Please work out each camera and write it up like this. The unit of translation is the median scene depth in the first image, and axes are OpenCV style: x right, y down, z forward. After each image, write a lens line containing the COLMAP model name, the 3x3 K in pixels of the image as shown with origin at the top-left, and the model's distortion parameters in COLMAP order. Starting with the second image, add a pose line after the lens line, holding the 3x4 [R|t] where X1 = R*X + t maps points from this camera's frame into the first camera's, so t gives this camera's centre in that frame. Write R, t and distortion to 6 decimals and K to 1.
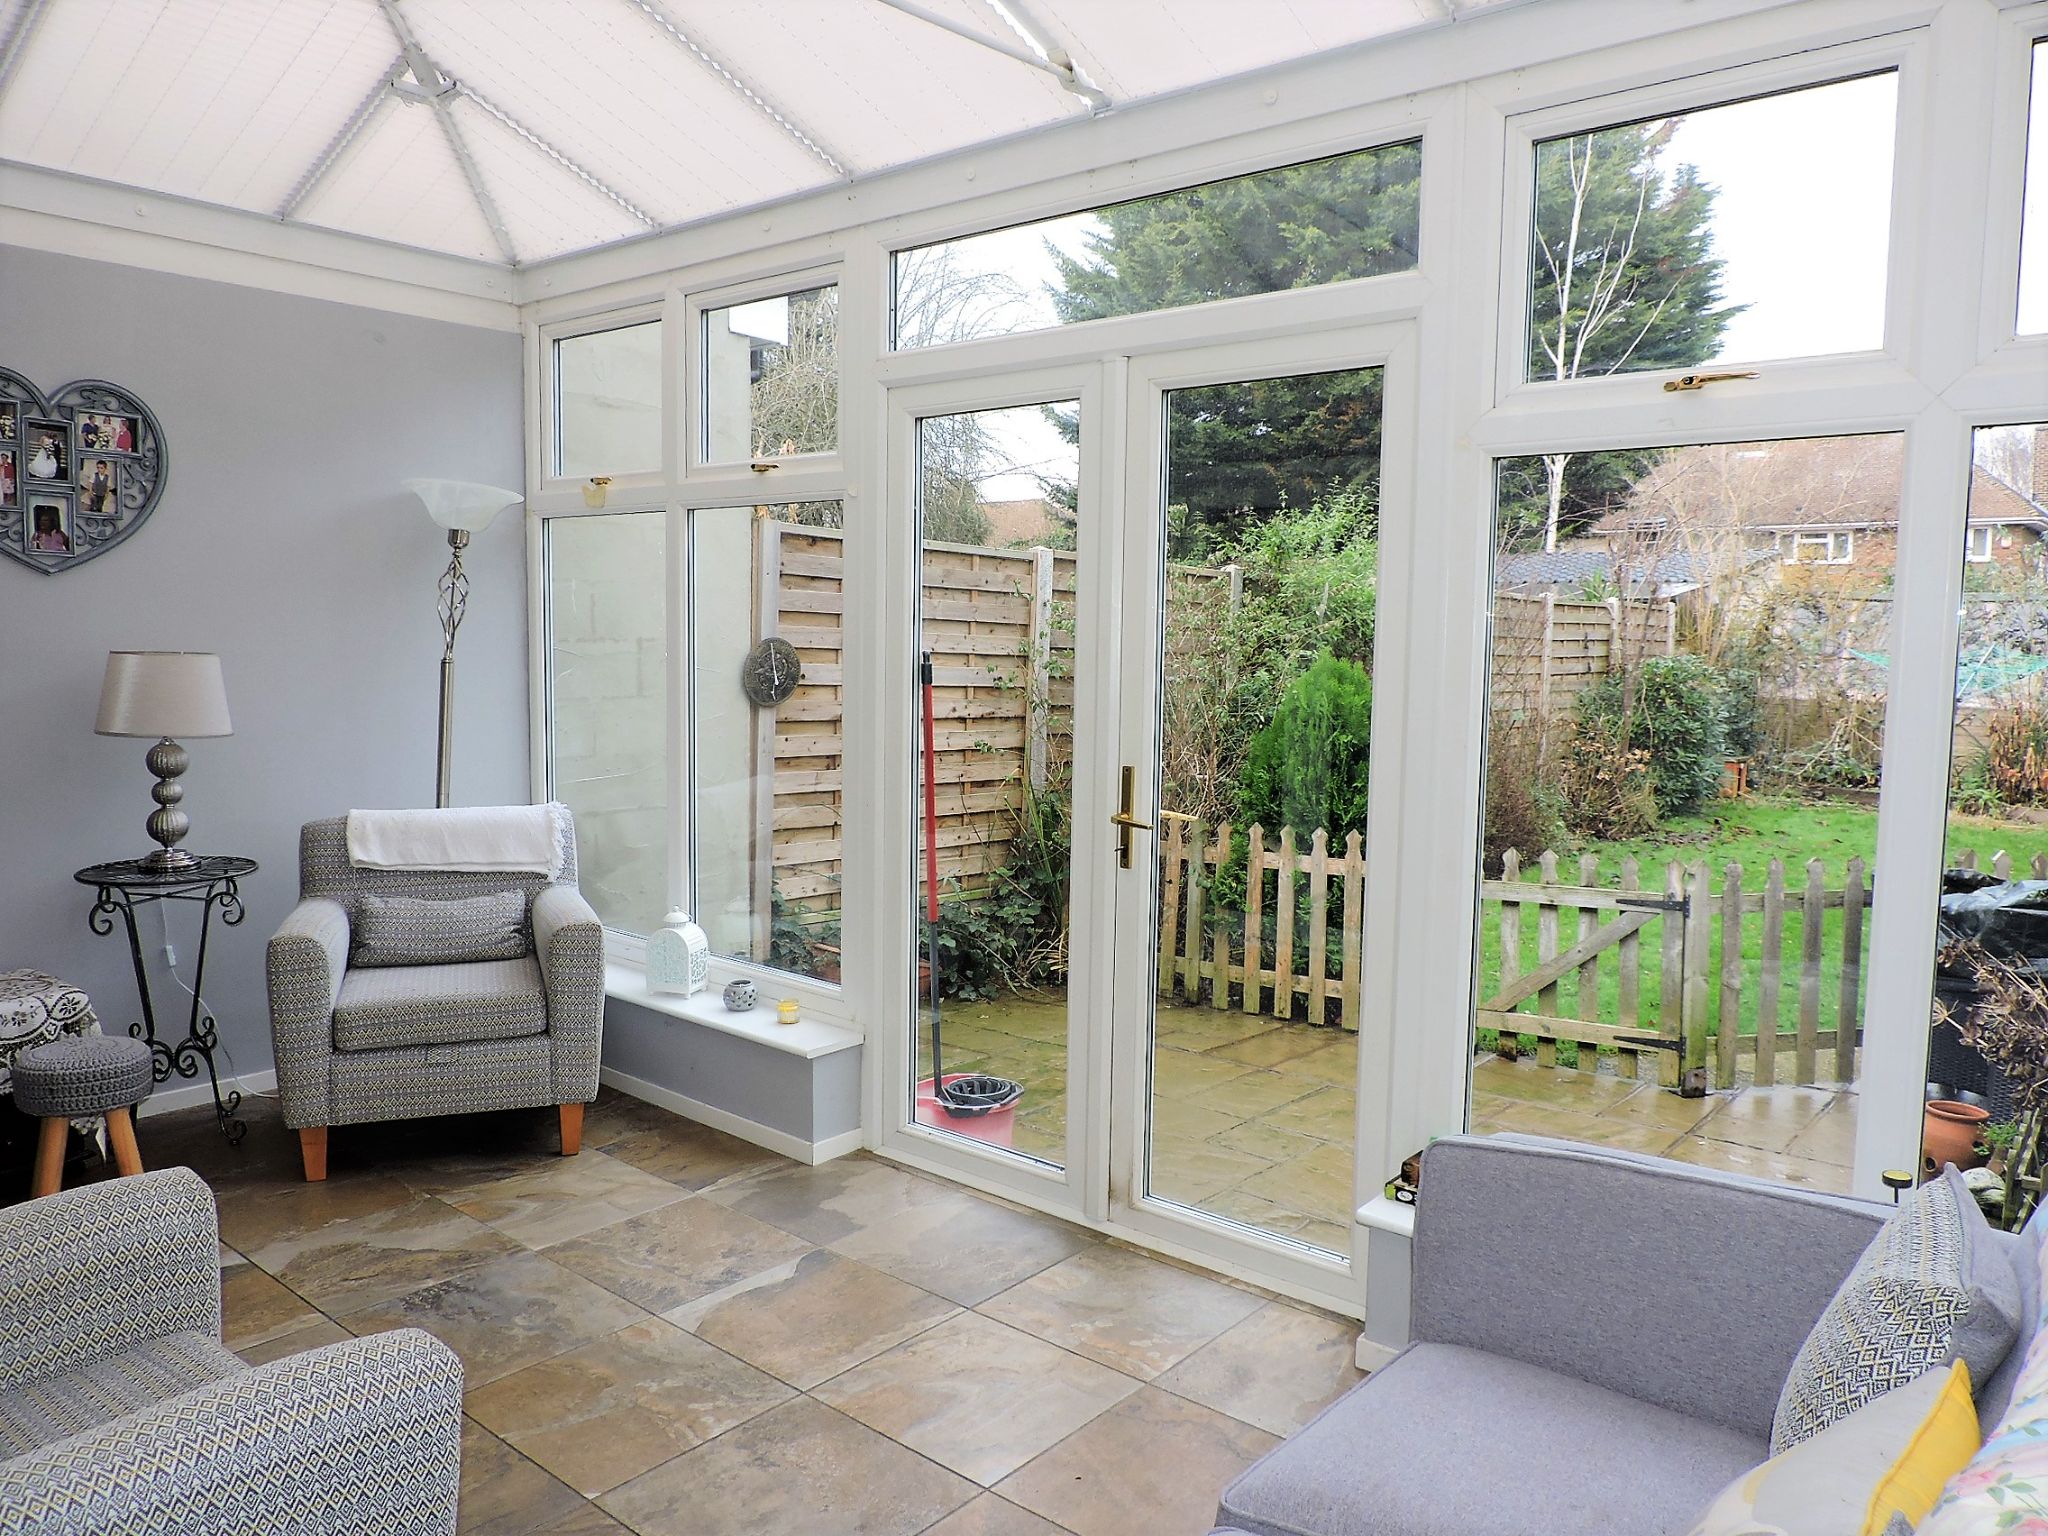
lens RADIAL K [[1463.8, 0, 1024.4], [0, 1463.8, 777.5], [0, 0, 1]] dist [-0.018173, -0.005308]
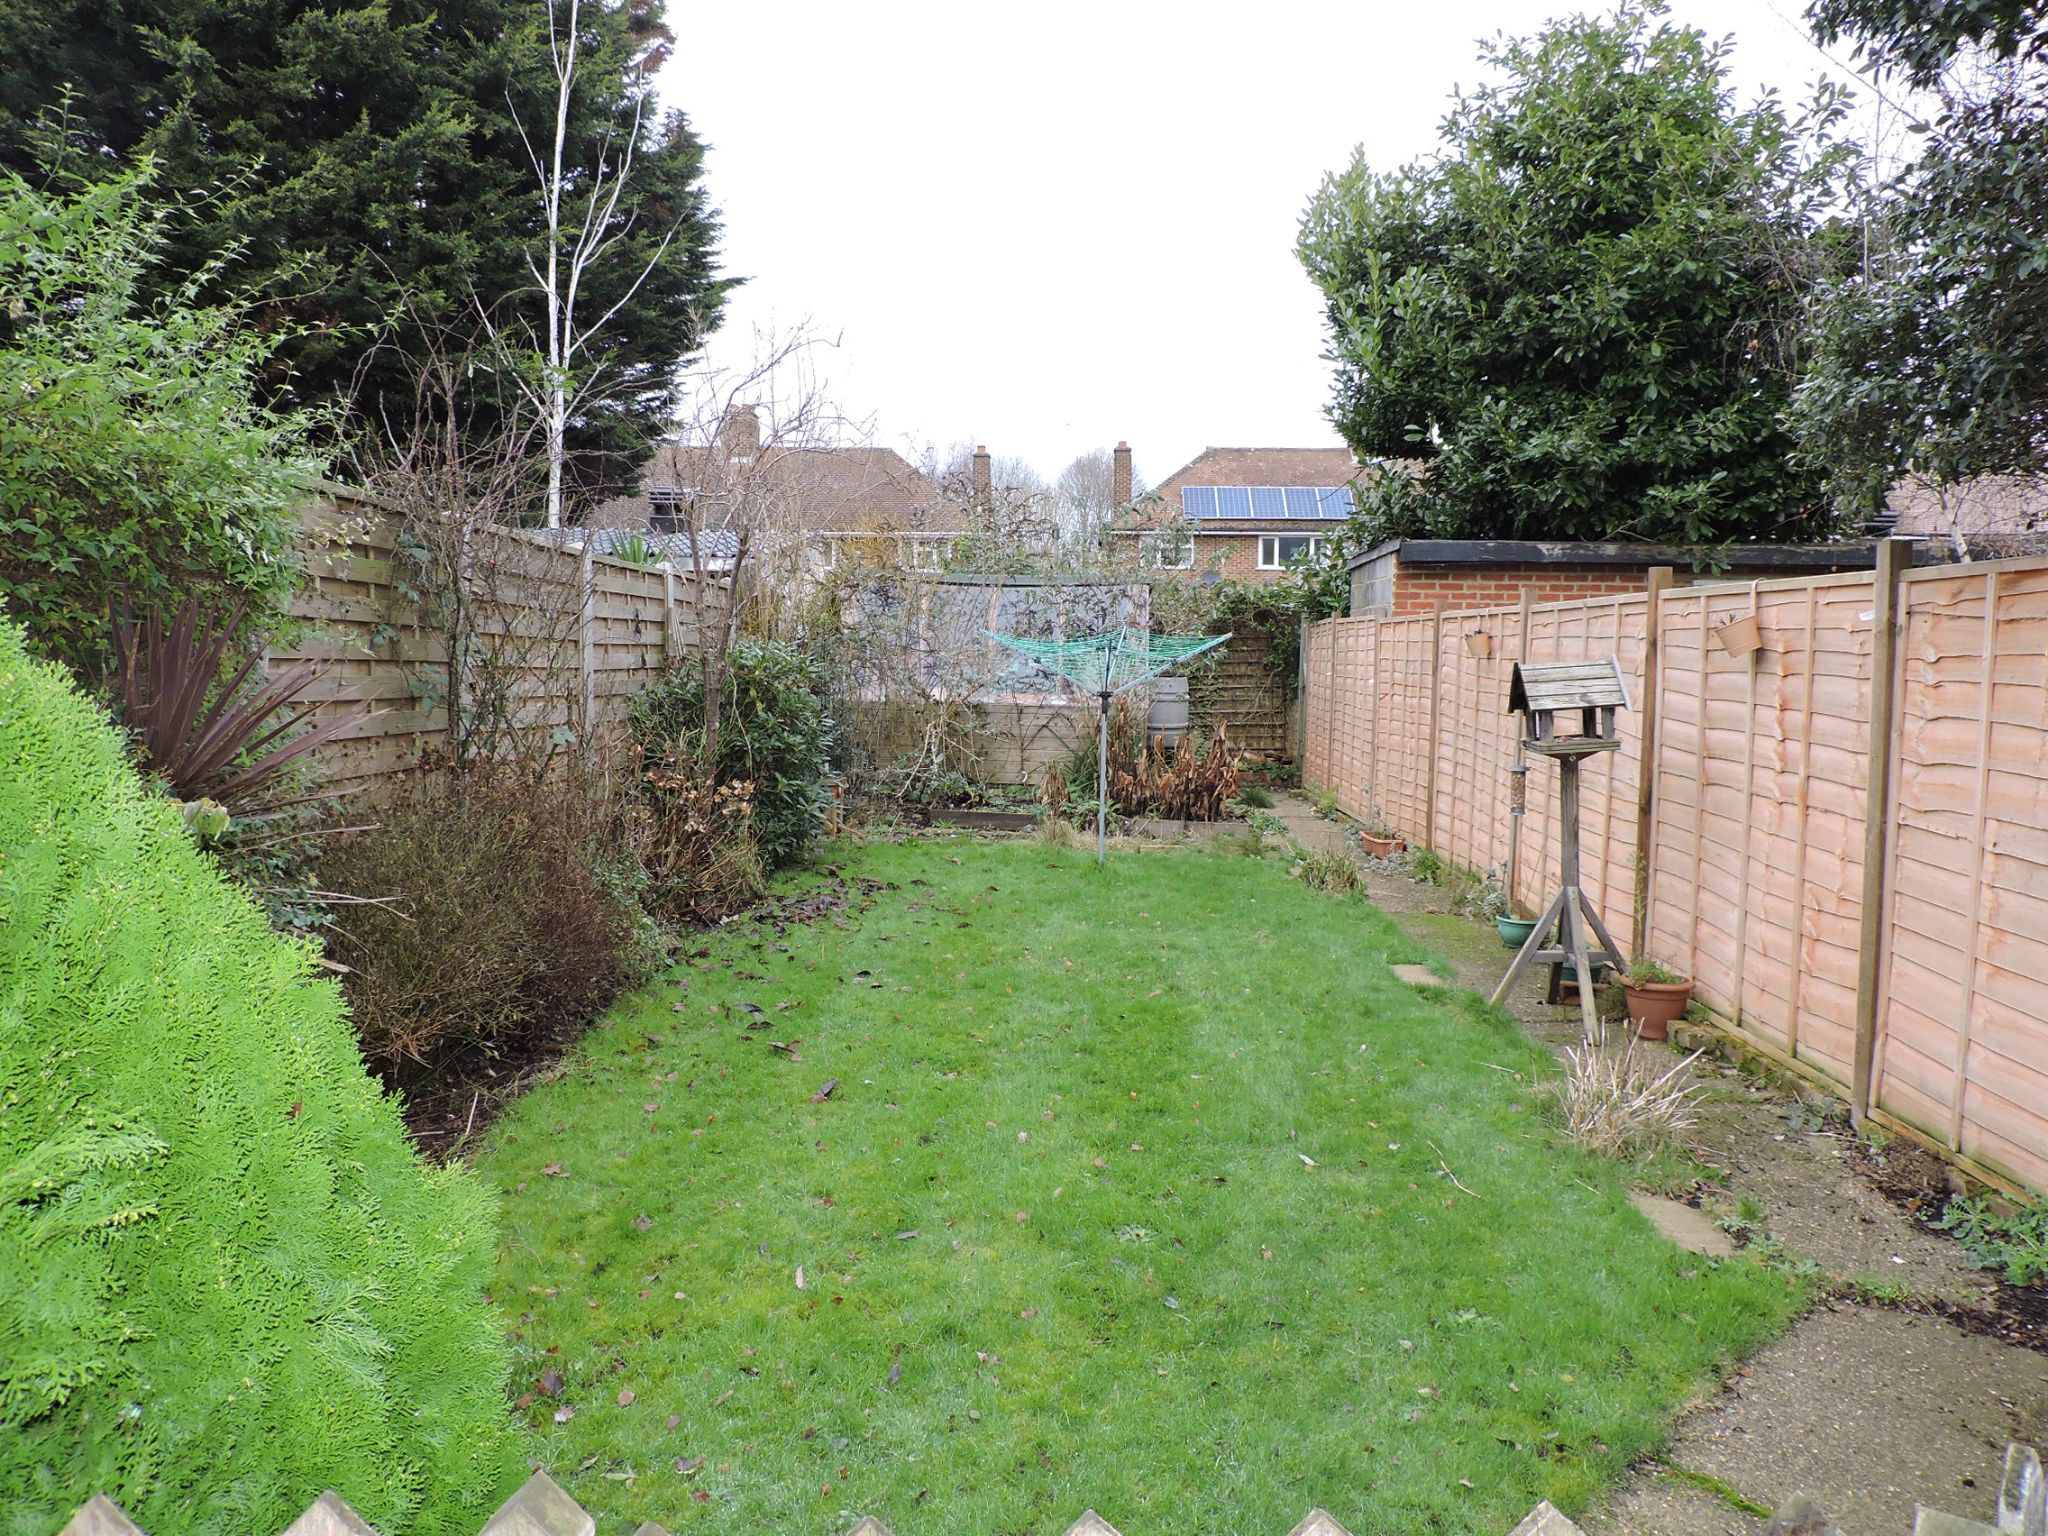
lens RADIAL K [[1463.8, 0, 1028.4], [0, 1463.8, 776.2], [0, 0, 1]] dist [-0.018173, -0.005308]
pose [[0.784373, -0.054782, 0.617865, 0.107741], [0.062909, 0.997982, 0.008623, -0.016970], [-0.617091, 0.032105, 0.786237, 0.369402]]
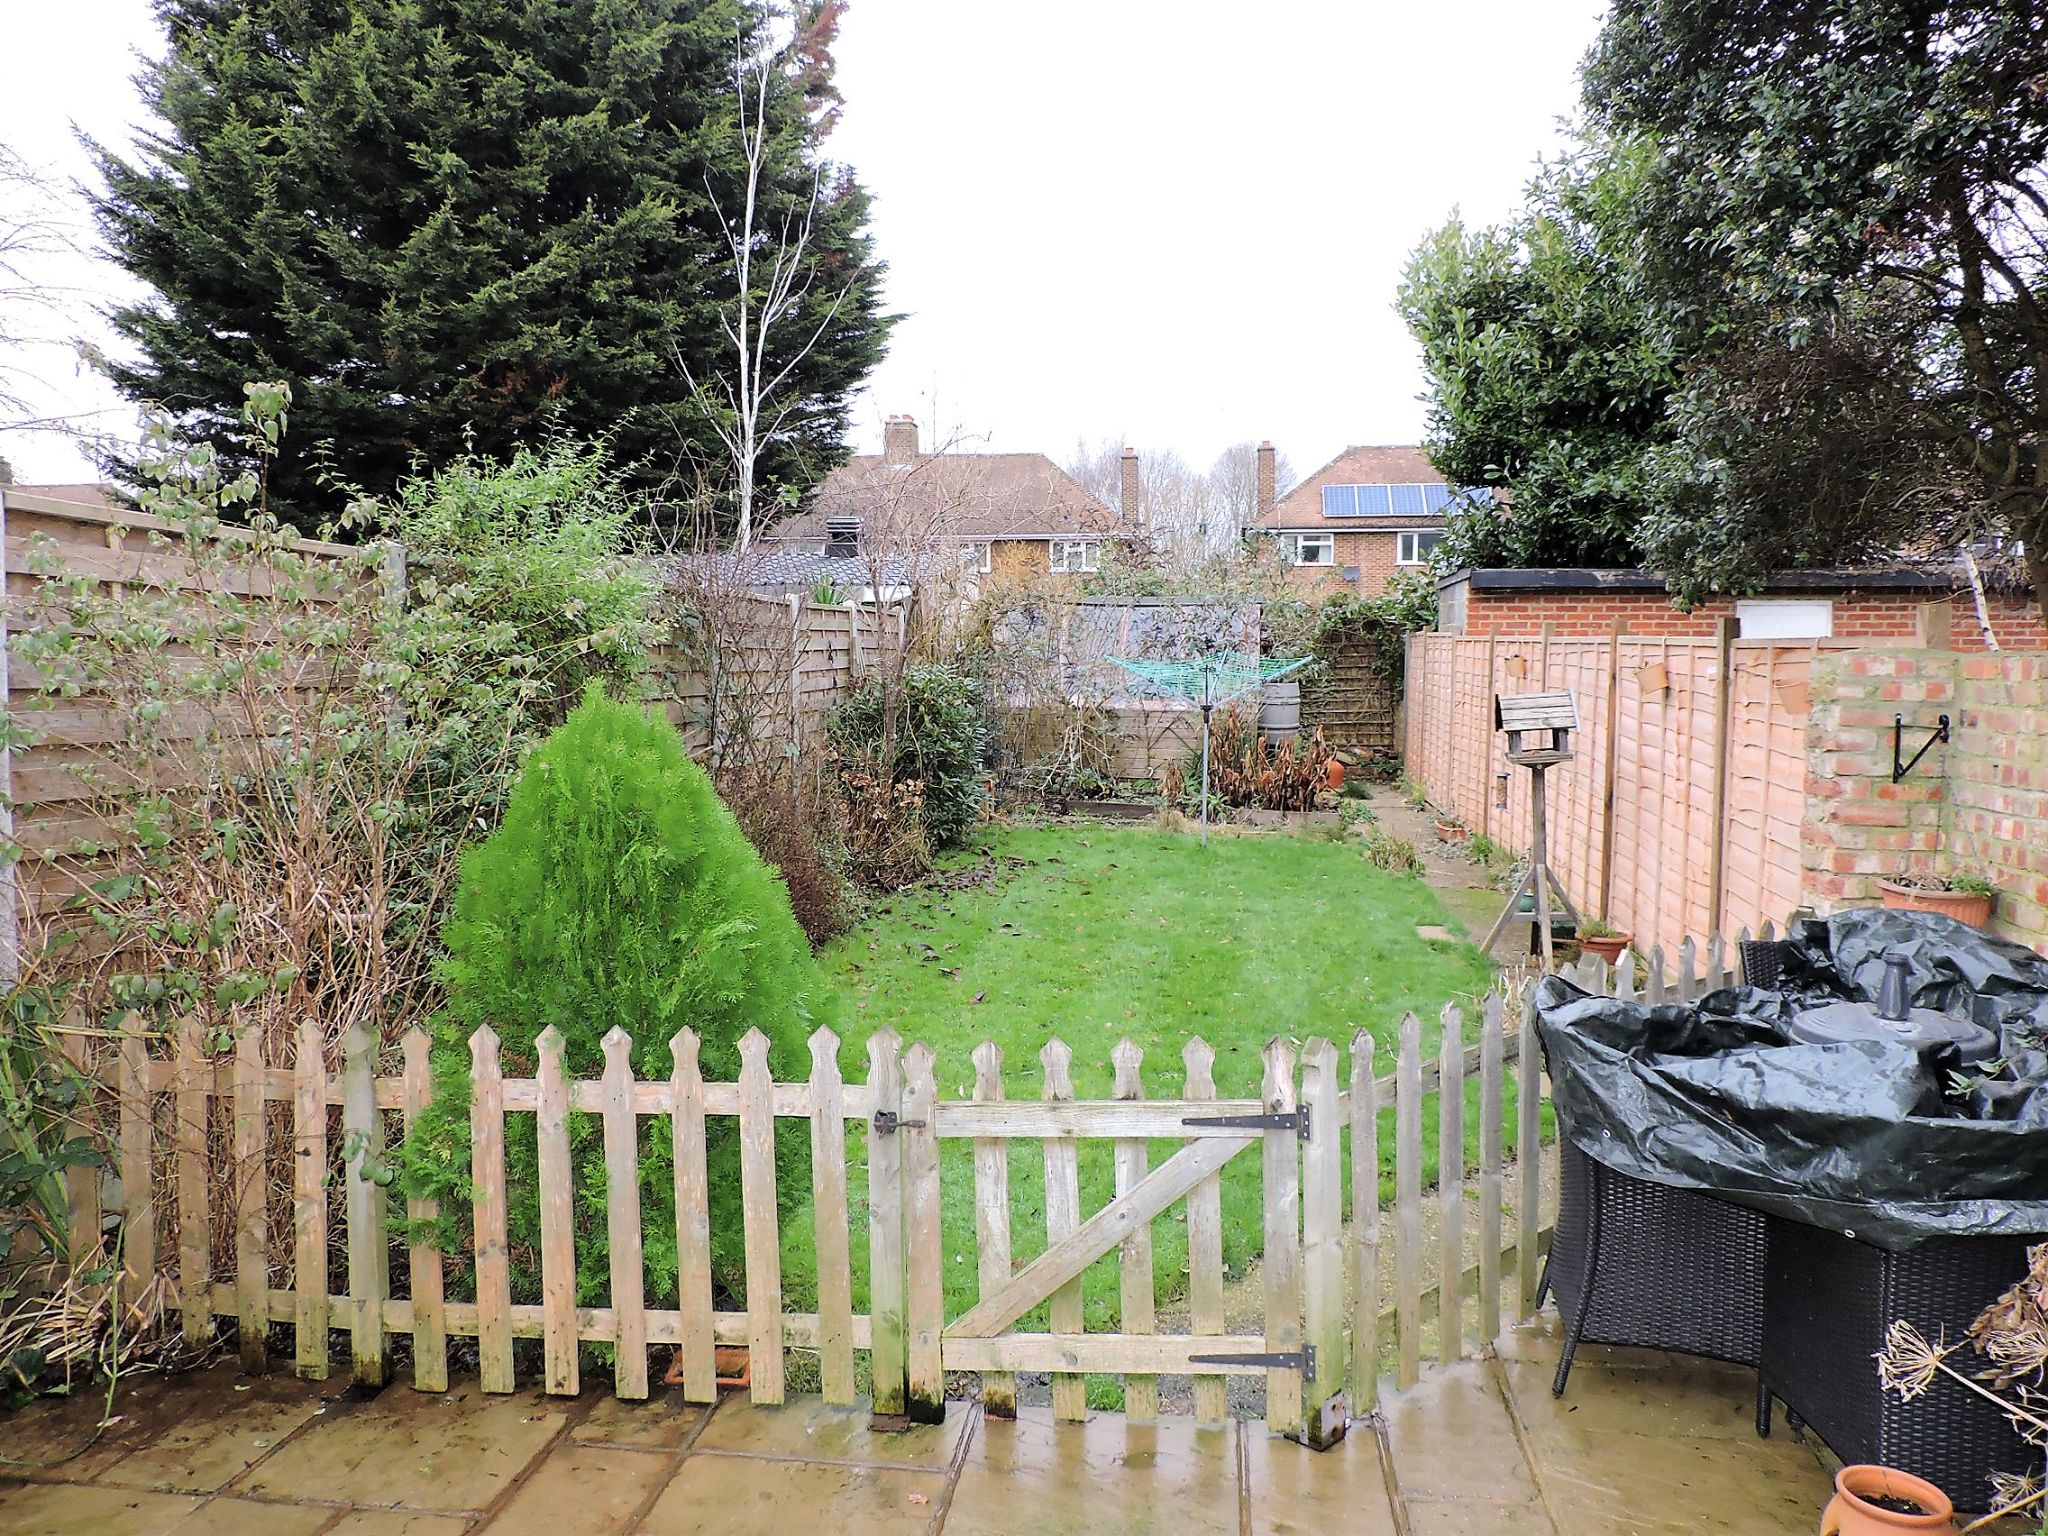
lens RADIAL K [[1463.8, 0, 1038.2], [0, 1463.8, 769.2], [0, 0, 1]] dist [-0.018173, -0.005308]
pose [[0.841552, -0.057258, 0.537132, 0.025786], [0.063316, 0.997968, 0.007182, -0.024316], [-0.536452, 0.027965, 0.843467, 0.225841]]
